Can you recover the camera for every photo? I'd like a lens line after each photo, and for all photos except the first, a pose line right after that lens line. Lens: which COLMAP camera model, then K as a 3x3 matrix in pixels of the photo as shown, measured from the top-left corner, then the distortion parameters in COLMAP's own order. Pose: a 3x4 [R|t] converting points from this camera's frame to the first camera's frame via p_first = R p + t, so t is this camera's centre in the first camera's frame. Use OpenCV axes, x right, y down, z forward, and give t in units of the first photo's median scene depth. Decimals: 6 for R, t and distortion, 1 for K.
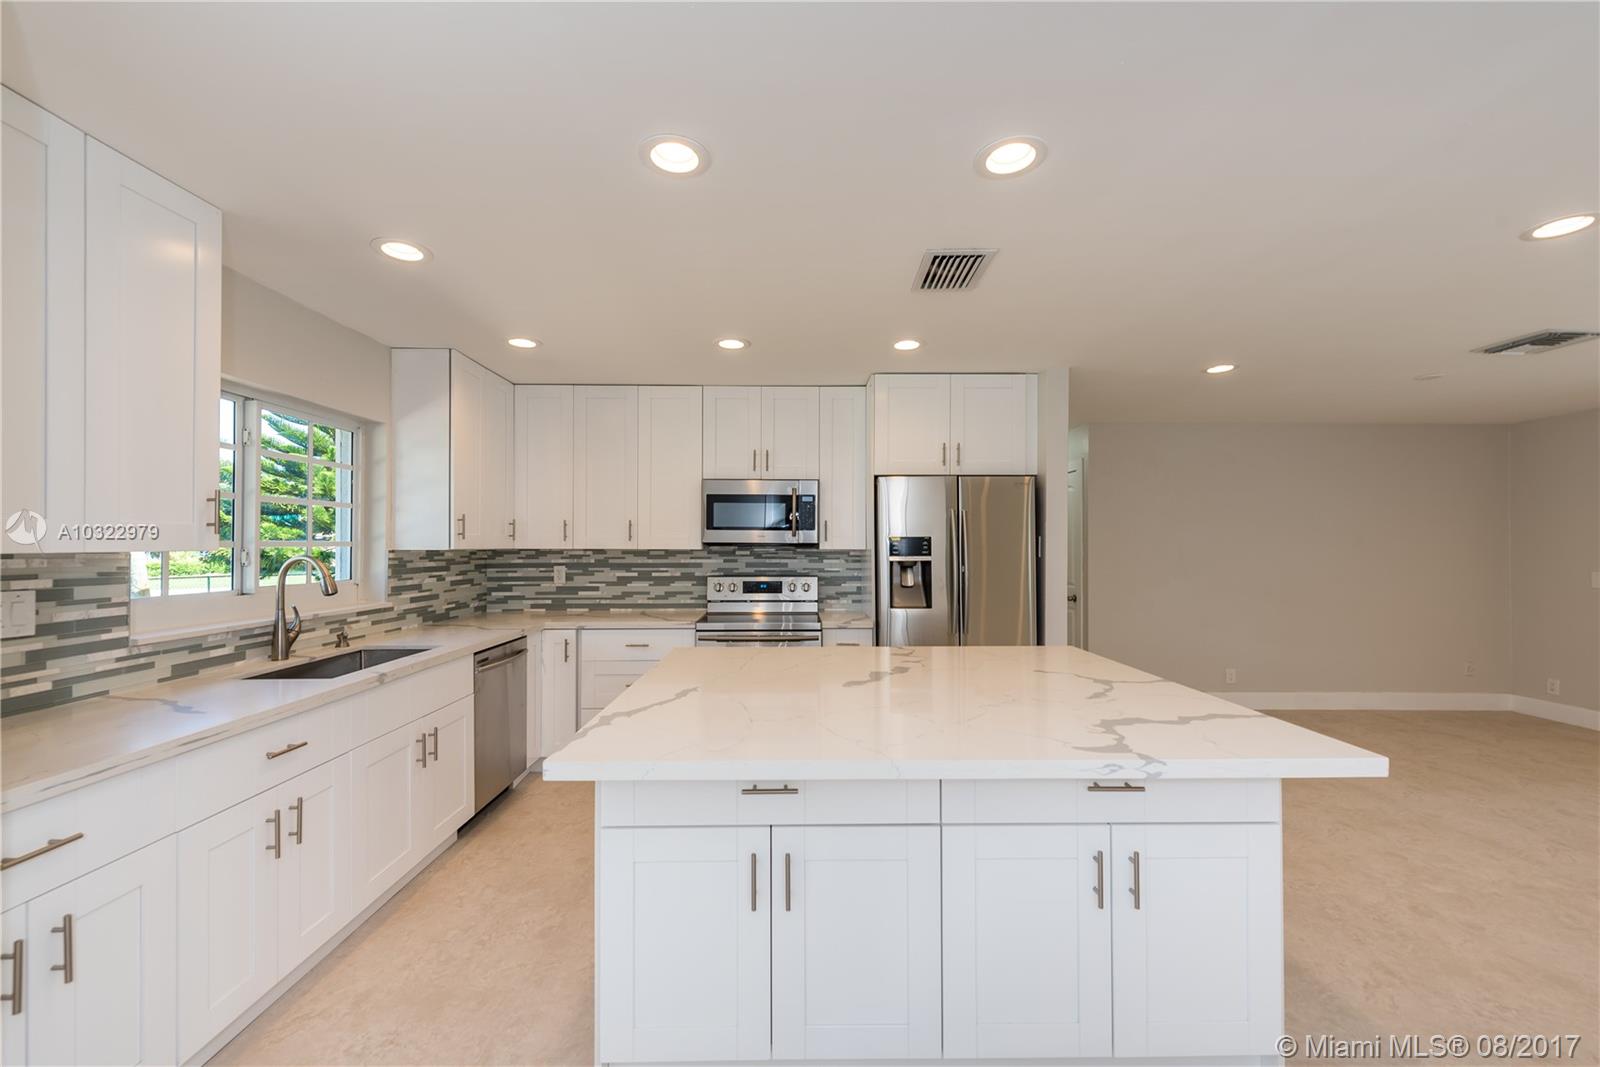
lens RADIAL K [[637.6, 0, 797.8], [0, 637.6, 541.5], [0, 0, 1]] dist [0.007279, -0.000498]
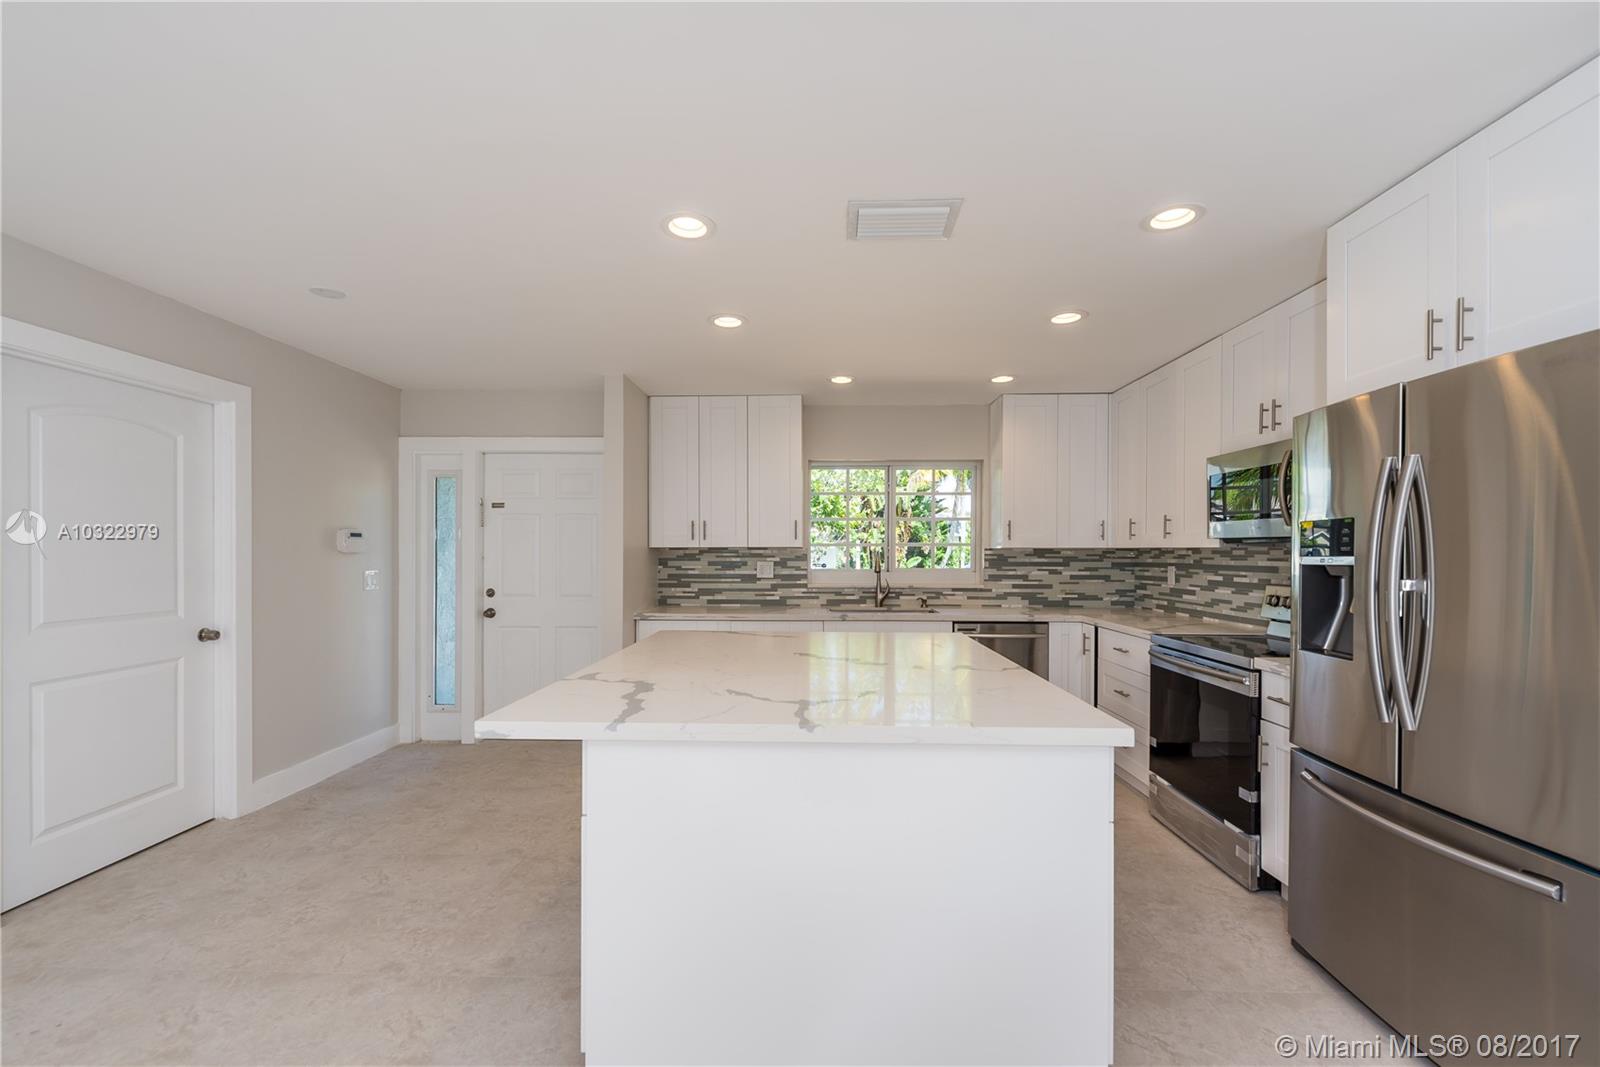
lens RADIAL K [[646.8, 0, 799.7], [0, 646.8, 548.7], [0, 0, 1]] dist [0.010926, -0.000665]
pose [[-0.038689, -0.004581, -0.999241, 0.677984], [0.005083, 0.999976, -0.004781, 0.015626], [0.999238, -0.005264, -0.038664, 0.537367]]
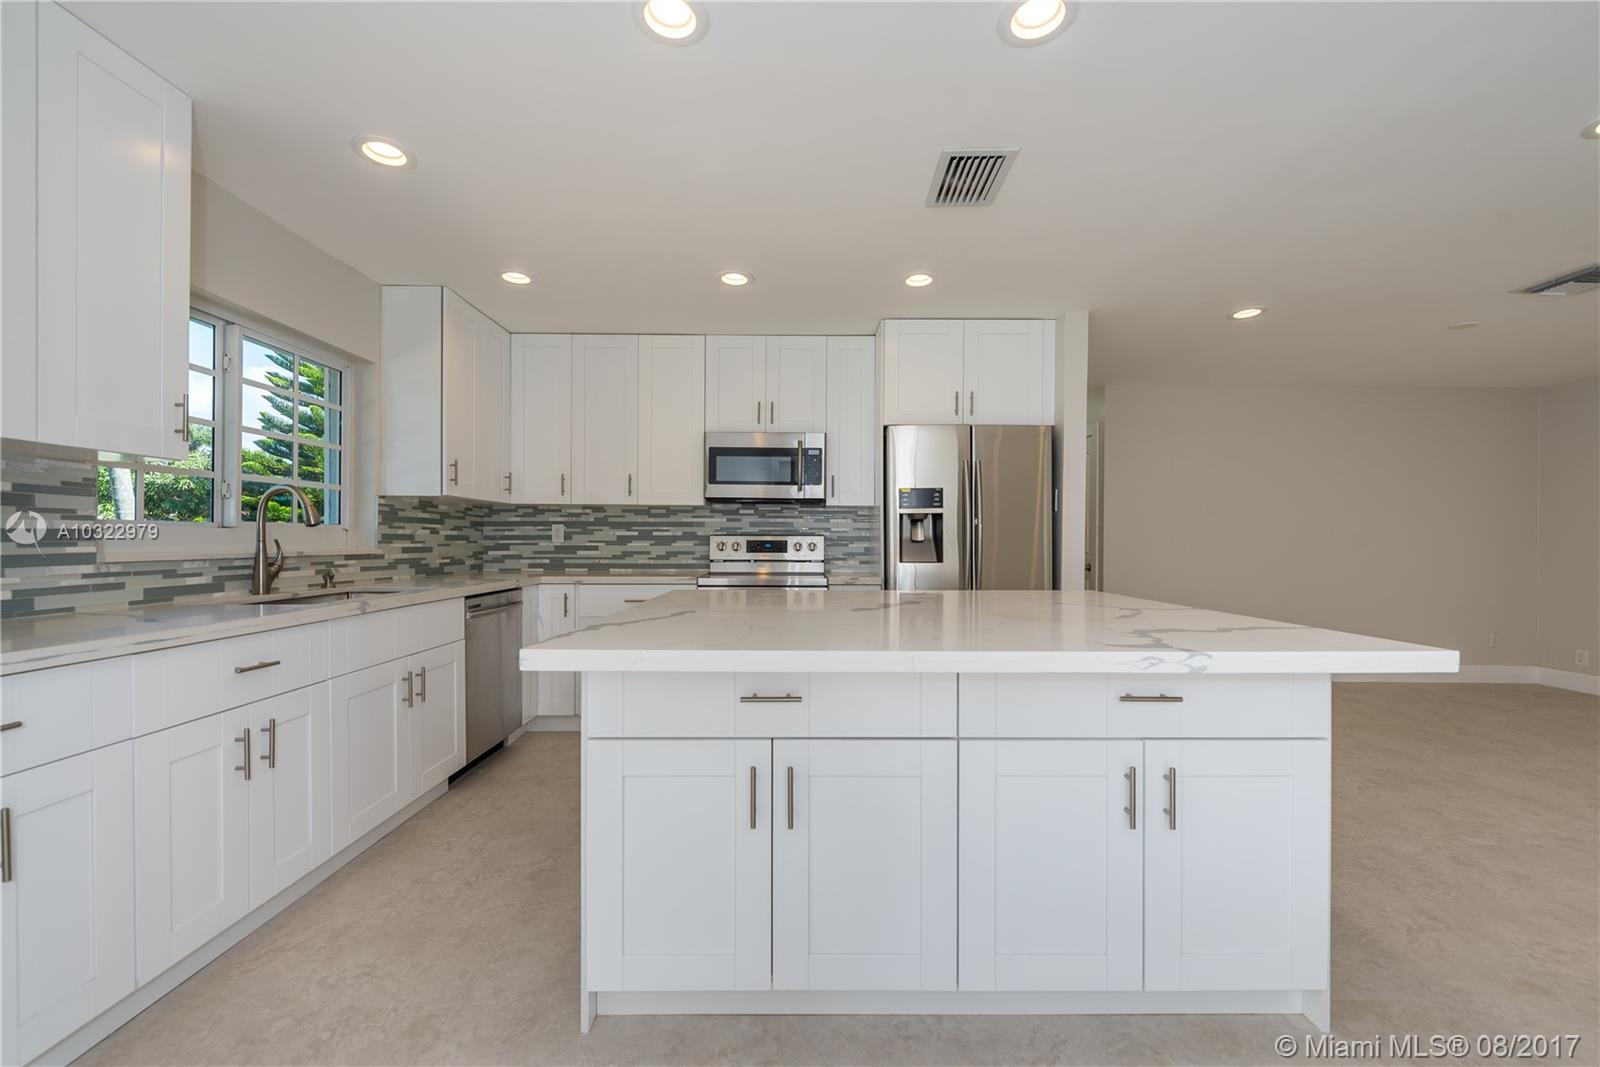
lens RADIAL K [[641.3, 0, 798.8], [0, 641.3, 541.2], [0, 0, 1]] dist [0.000447, -0.000323]
pose [[0.999958, 0.004257, -0.008168, 0.000896], [-0.004189, 0.999956, 0.008402, 0.059961], [0.008204, -0.008368, 0.999931, 0.032086]]
